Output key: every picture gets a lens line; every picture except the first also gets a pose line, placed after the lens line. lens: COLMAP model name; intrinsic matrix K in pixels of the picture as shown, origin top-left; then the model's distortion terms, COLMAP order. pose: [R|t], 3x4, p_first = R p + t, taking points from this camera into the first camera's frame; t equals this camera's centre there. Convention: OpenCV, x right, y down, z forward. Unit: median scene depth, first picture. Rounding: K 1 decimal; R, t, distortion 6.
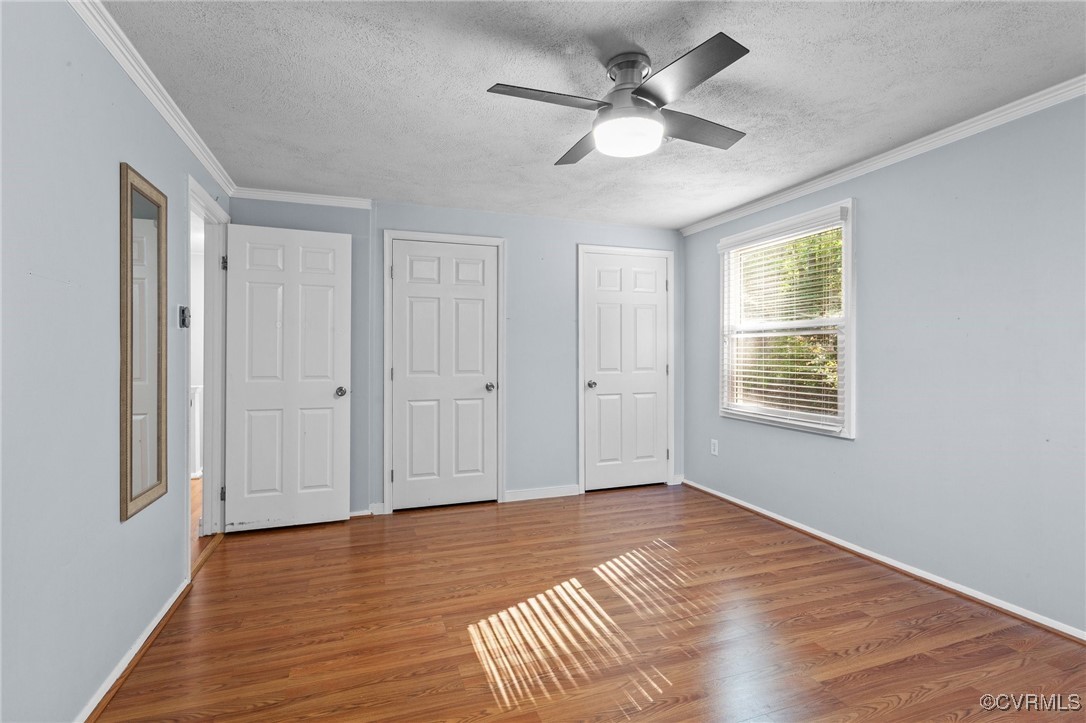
lens RADIAL K [[517.5, 0, 546.0], [0, 517.5, 355.8], [0, 0, 1]] dist [0.002114, 0.001886]
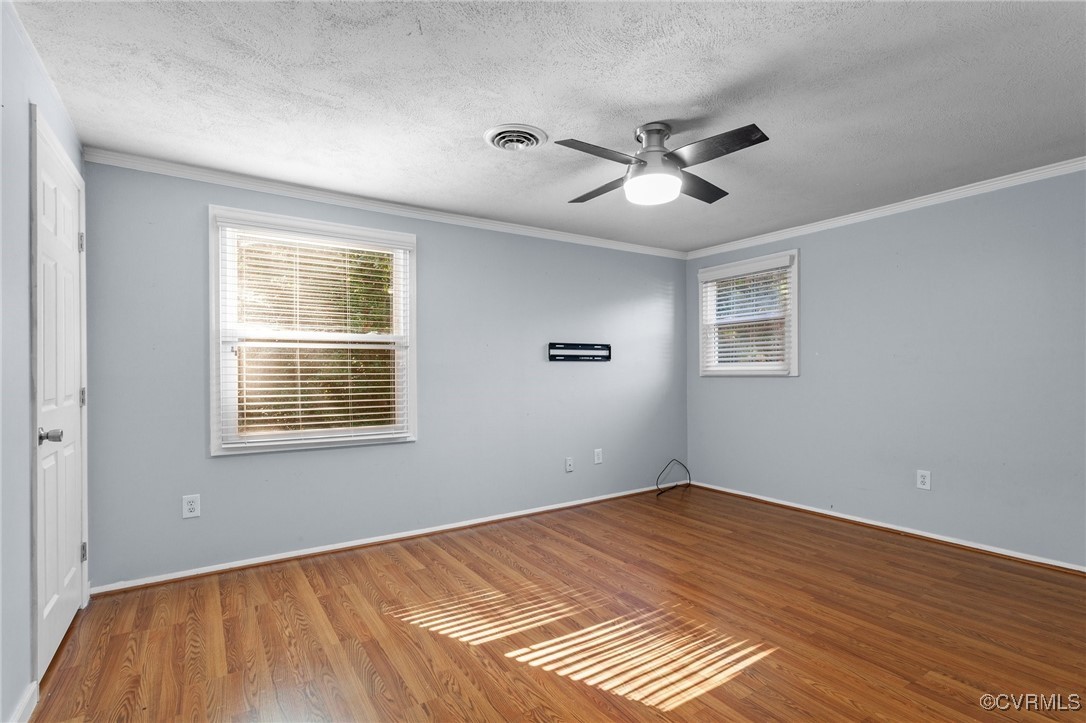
lens RADIAL K [[517.5, 0, 562.4], [0, 517.5, 373.8], [0, 0, 1]] dist [0.002114, 0.001886]
pose [[-0.246275, 0.002172, 0.969198, -0.699021], [0.011273, 0.999936, 0.000624, 0.013933], [-0.969134, 0.011079, -0.246284, 1.084338]]
